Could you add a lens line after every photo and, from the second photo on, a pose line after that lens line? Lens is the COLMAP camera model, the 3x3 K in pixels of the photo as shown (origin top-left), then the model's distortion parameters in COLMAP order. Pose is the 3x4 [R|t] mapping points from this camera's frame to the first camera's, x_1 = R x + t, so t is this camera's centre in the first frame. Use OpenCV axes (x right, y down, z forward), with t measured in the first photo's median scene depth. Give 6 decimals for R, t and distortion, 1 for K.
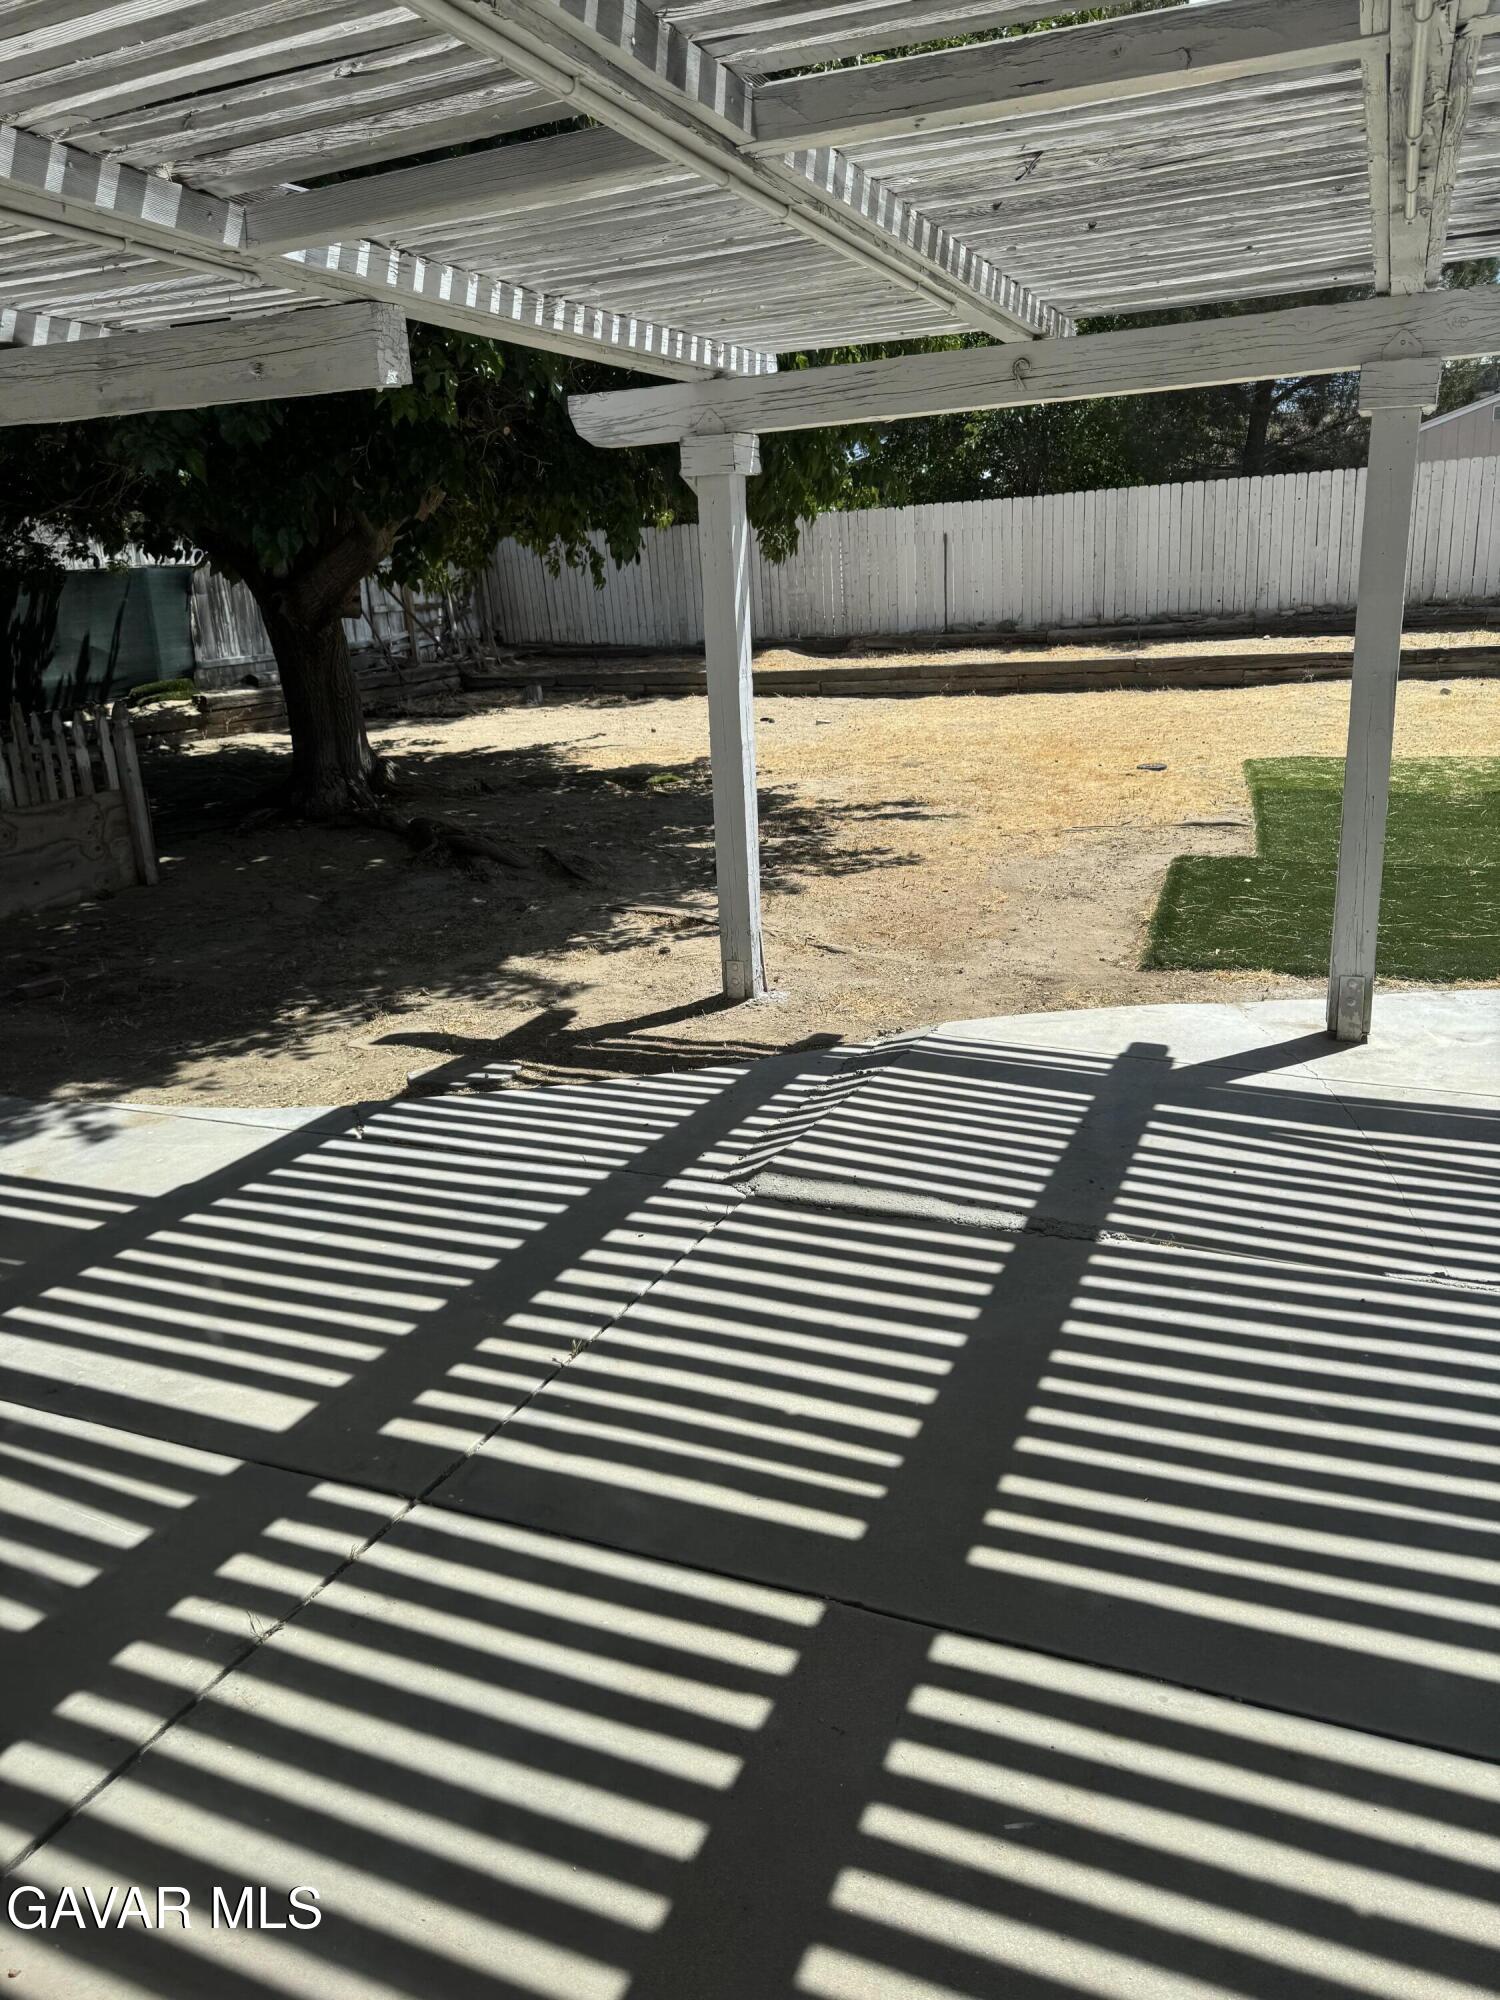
lens RADIAL K [[1428.8, 0, 738.8], [0, 1428.8, 1048.6], [0, 0, 1]] dist [0.032139, -0.077893]
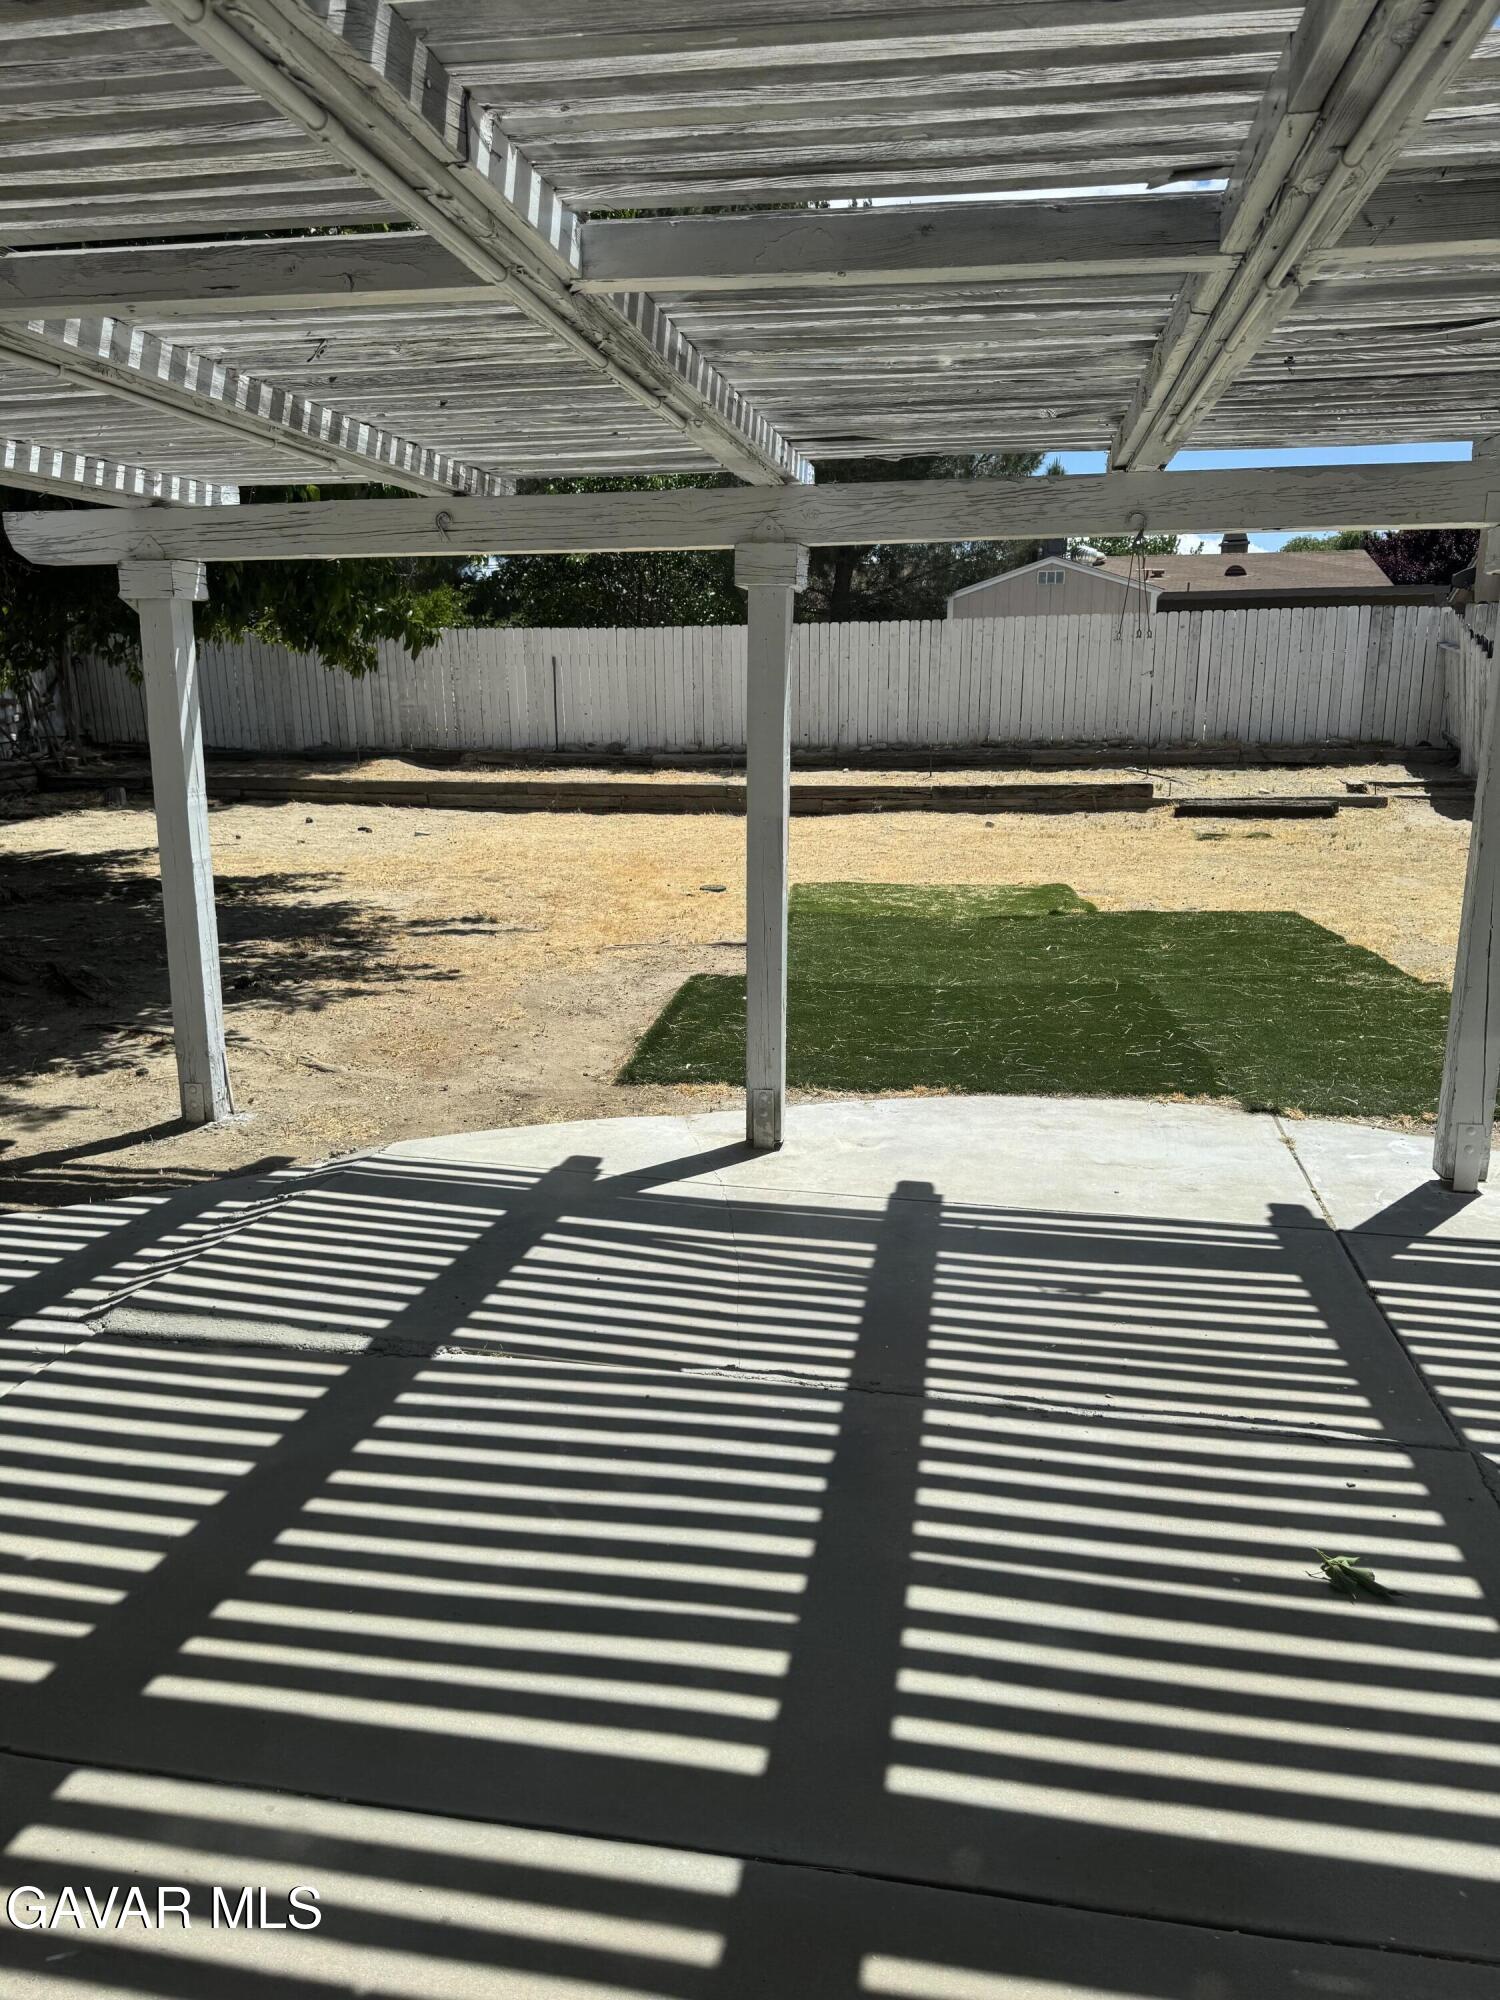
lens RADIAL K [[1428.8, 0, 881.2], [0, 1428.8, 1045.1], [0, 0, 1]] dist [0.032139, -0.077893]
pose [[0.964208, -0.012619, 0.264848, 0.200629], [0.031959, 0.997115, -0.068843, -0.005742], [-0.263215, 0.074843, 0.961830, -0.066812]]
